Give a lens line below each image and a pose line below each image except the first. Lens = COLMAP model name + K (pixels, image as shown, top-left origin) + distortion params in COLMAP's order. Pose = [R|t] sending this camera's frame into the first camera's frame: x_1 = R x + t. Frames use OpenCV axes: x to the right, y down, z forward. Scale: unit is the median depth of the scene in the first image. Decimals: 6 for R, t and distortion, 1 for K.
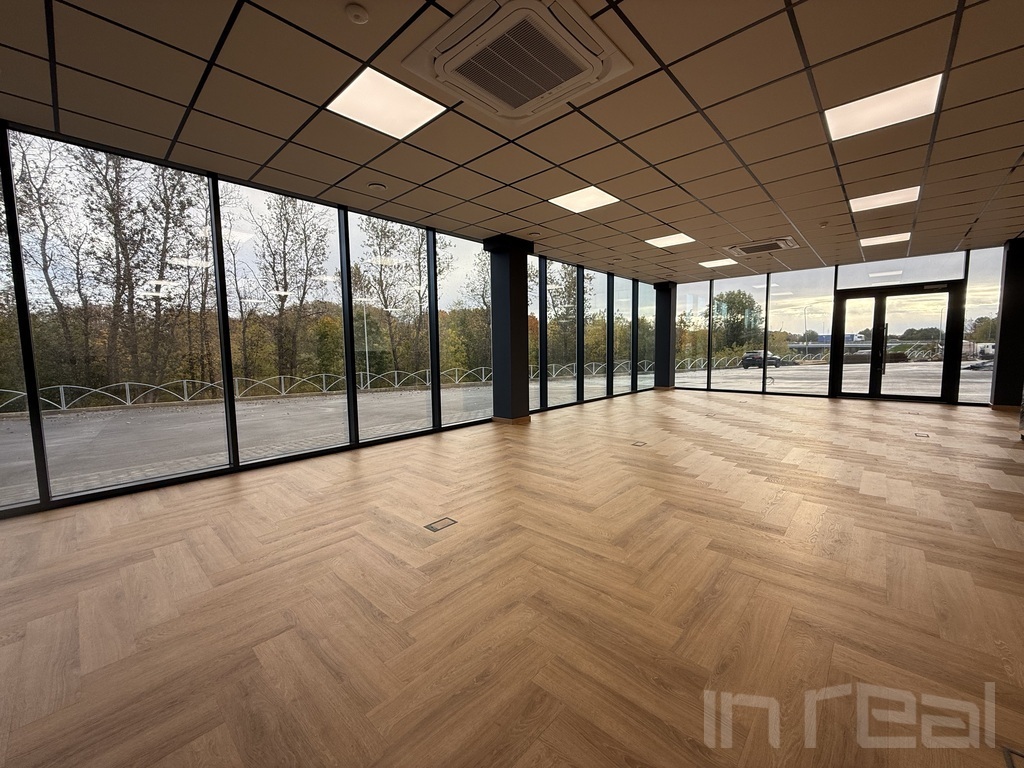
lens RADIAL K [[406.4, 0, 520.5], [0, 406.4, 387.5], [0, 0, 1]] dist [0.002023, -0.000067]
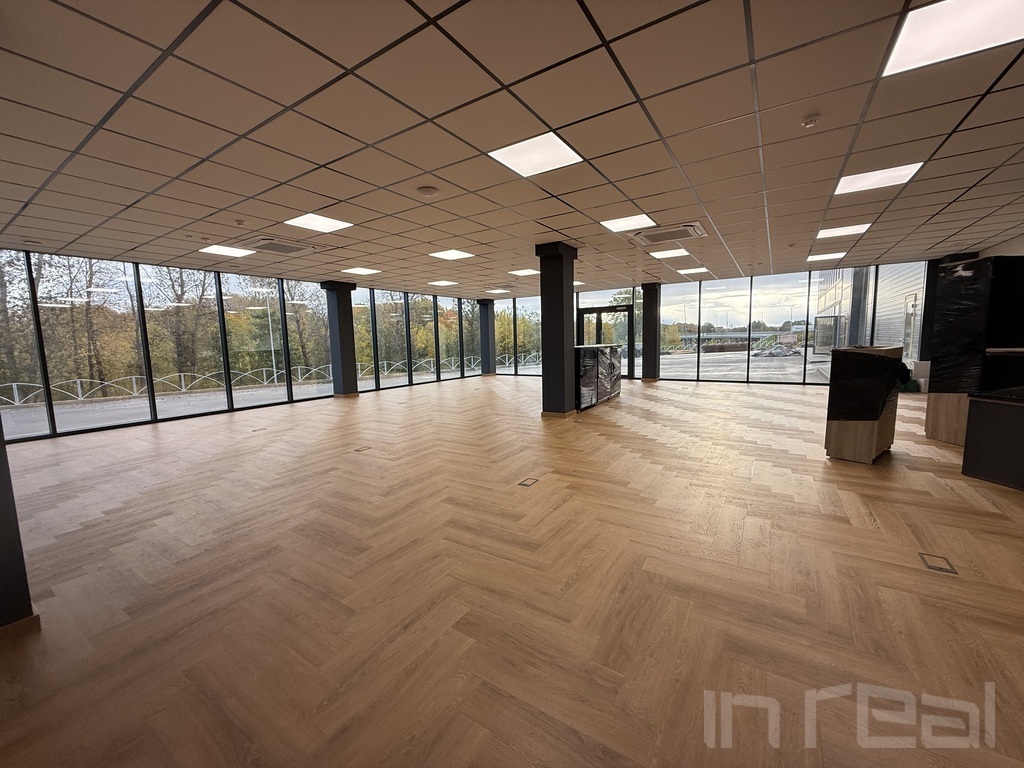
lens RADIAL K [[406.4, 0, 518.8], [0, 406.4, 388.2], [0, 0, 1]] dist [0.002023, -0.000067]
pose [[0.986919, -0.029382, 0.158514, 0.103898], [0.026206, 0.999412, 0.022091, 0.008747], [-0.159070, -0.017648, 0.987110, -0.175772]]
